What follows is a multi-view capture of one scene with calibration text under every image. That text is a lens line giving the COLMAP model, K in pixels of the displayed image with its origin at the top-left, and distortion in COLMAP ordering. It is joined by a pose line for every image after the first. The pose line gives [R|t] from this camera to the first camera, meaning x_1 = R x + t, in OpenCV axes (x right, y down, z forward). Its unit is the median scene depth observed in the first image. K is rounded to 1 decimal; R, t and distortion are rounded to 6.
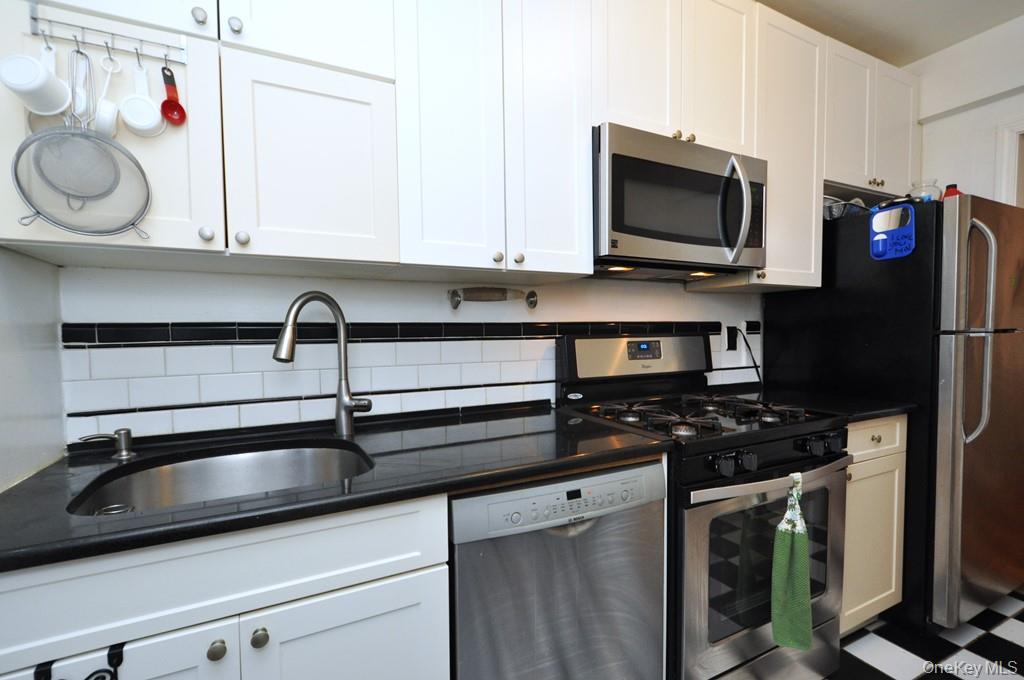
lens RADIAL K [[458.3, 0, 511.8], [0, 458.3, 355.4], [0, 0, 1]] dist [-0.013908, -0.000215]
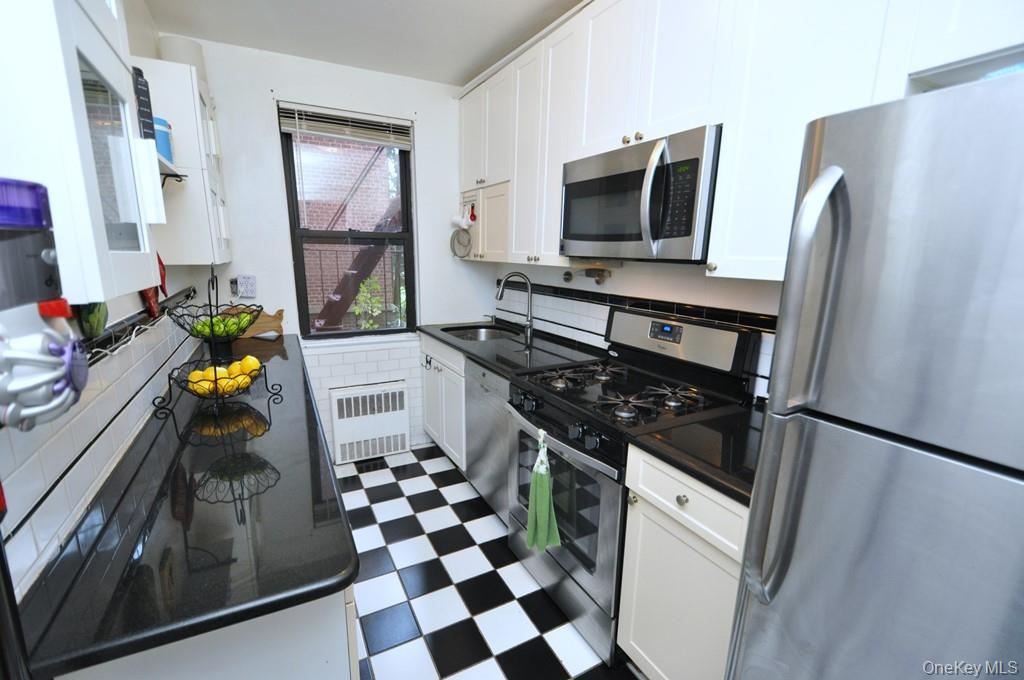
lens RADIAL K [[450.5, 0, 510.7], [0, 450.5, 355.9], [0, 0, 1]] dist [0.000334, -0.000578]
pose [[0.037993, 0.239235, -0.970218, 1.416305], [-0.064241, 0.969495, 0.236542, -0.198270], [0.997211, 0.053340, 0.052203, 0.633741]]
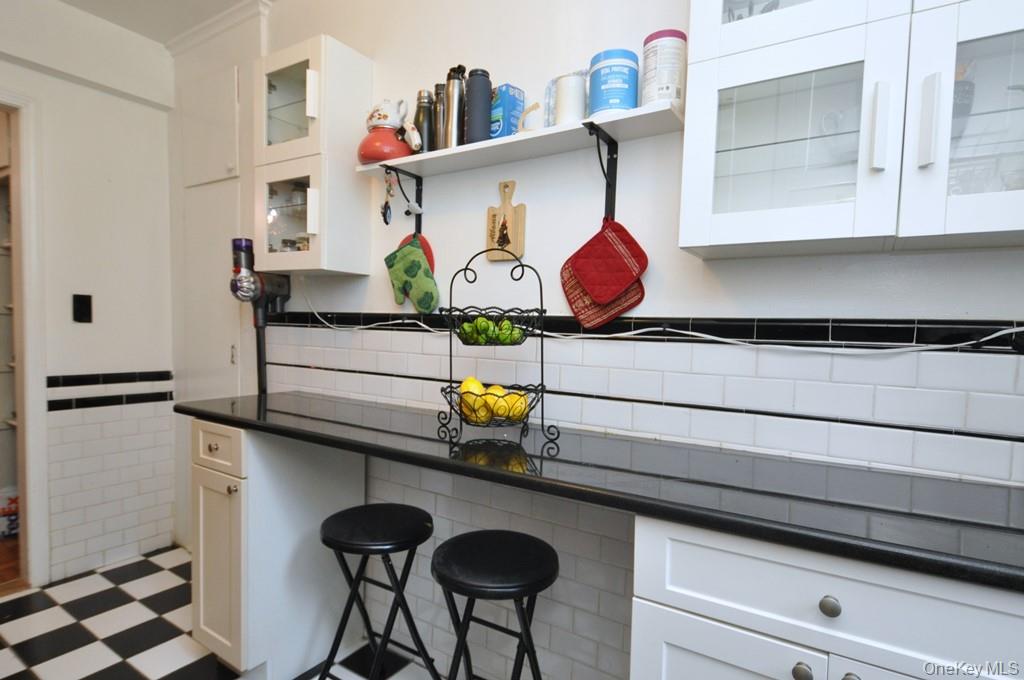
lens RADIAL K [[552.5, 0, 474.3], [0, 552.5, 360.0], [0, 0, 1]] dist [0.011413, -0.000659]
pose [[-0.491560, -0.044056, 0.869729, -0.274650], [0.015979, 0.998095, 0.059589, -0.003322], [-0.870697, 0.043189, -0.489919, 0.532495]]
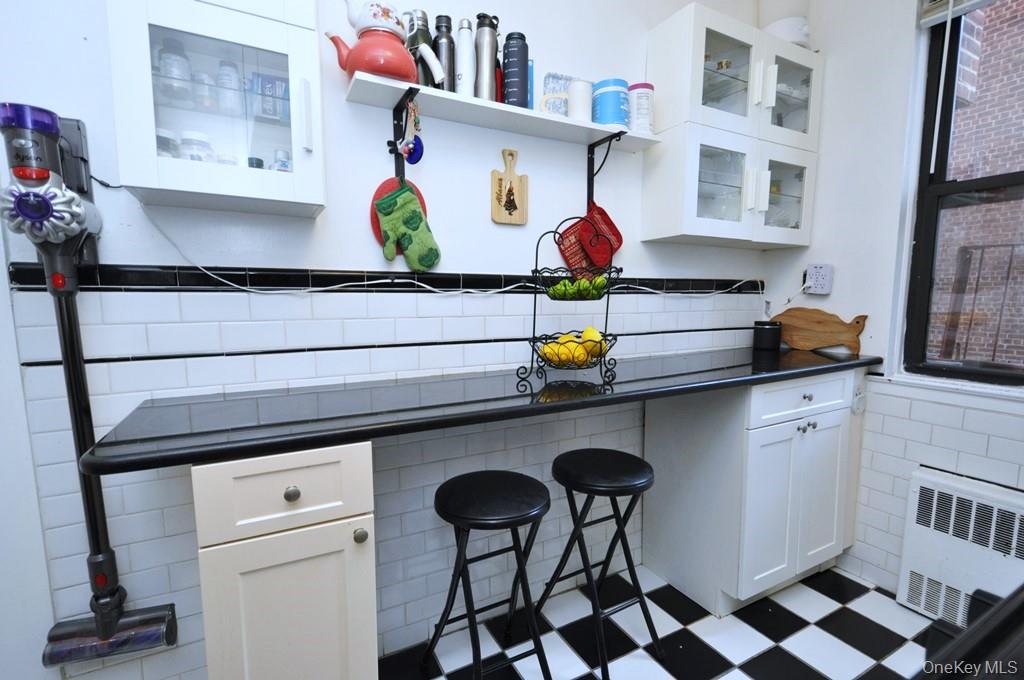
lens RADIAL K [[478.7, 0, 510.0], [0, 478.7, 352.2], [0, 0, 1]] dist [0.012804, -0.000167]
pose [[-0.998178, 0.019804, -0.056994, 0.641113], [0.009477, 0.984335, 0.176055, -0.040727], [0.059588, 0.175194, -0.982729, 0.963473]]
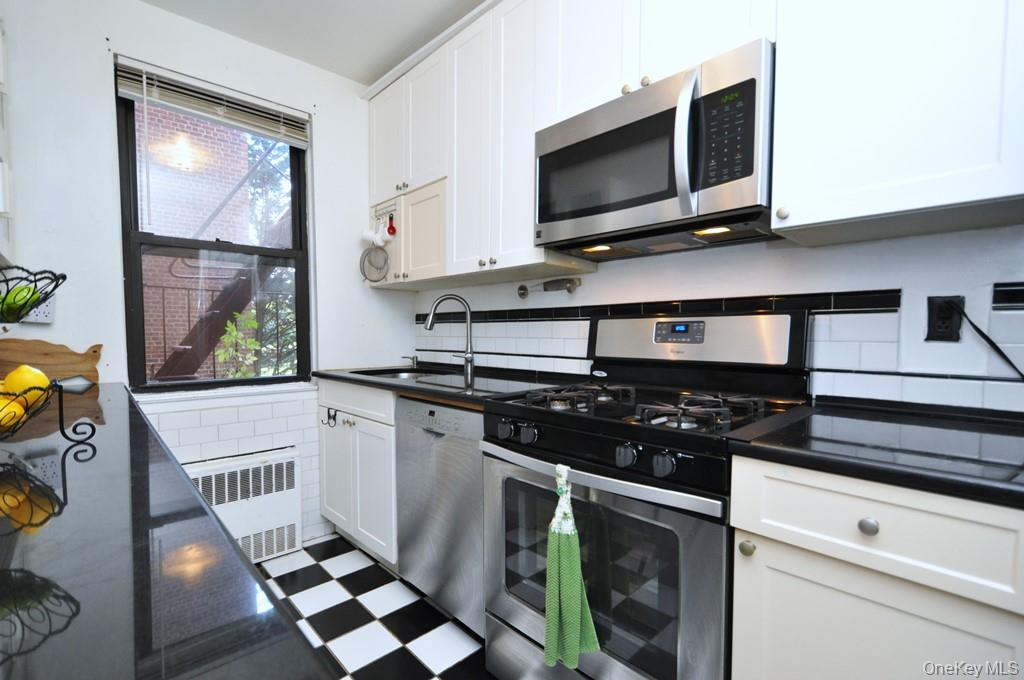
lens RADIAL K [[464.7, 0, 509.6], [0, 464.7, 356.6], [0, 0, 1]] dist [-0.000802, -0.001400]
pose [[0.300456, 0.059859, -0.951916, 1.100553], [-0.051097, 0.997606, 0.046604, 0.009669], [0.952426, 0.034638, 0.302795, 0.476134]]
